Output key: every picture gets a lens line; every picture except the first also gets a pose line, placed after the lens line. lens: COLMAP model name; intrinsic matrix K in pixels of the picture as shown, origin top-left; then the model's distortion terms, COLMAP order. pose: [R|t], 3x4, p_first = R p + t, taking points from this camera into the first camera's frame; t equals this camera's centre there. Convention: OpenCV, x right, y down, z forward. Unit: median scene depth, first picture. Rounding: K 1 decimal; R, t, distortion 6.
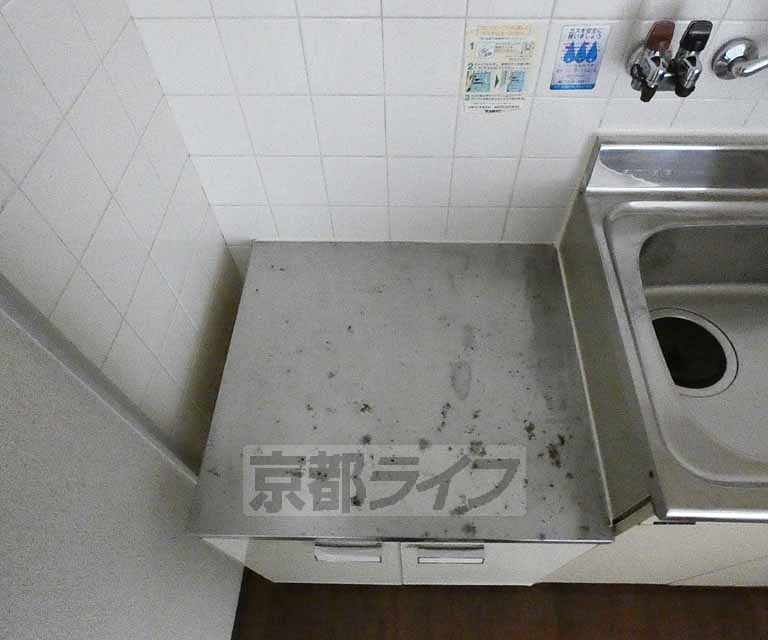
lens RADIAL K [[490.9, 0, 384.0], [0, 490.9, 320.0], [0, 0, 1]] dist [0.001470, -0.002420]
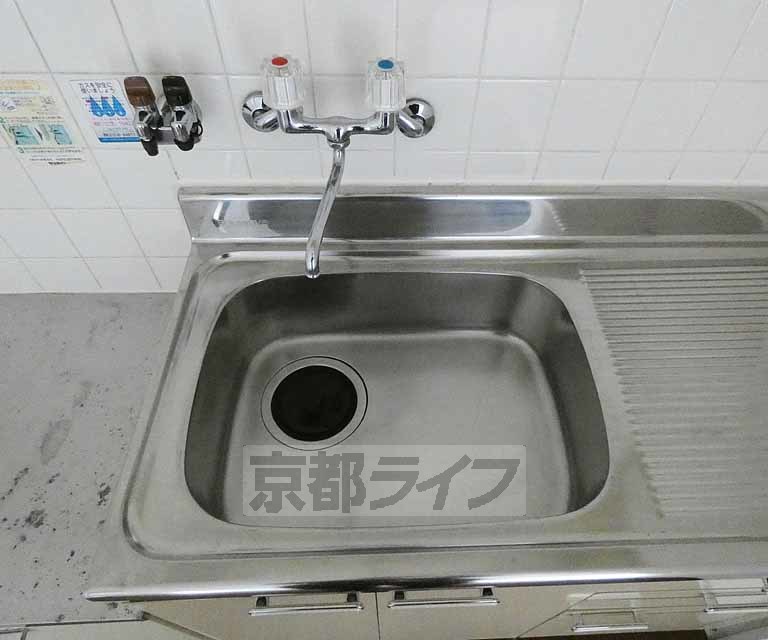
lens RADIAL K [[490.9, 0, 384.0], [0, 490.9, 320.0], [0, 0, 1]] dist [0.001470, -0.002420]
pose [[0.998522, -0.021689, 0.049826, 0.851657], [0.026440, 0.994956, -0.096770, -0.000390], [-0.047476, 0.097945, 0.994059, 0.021171]]
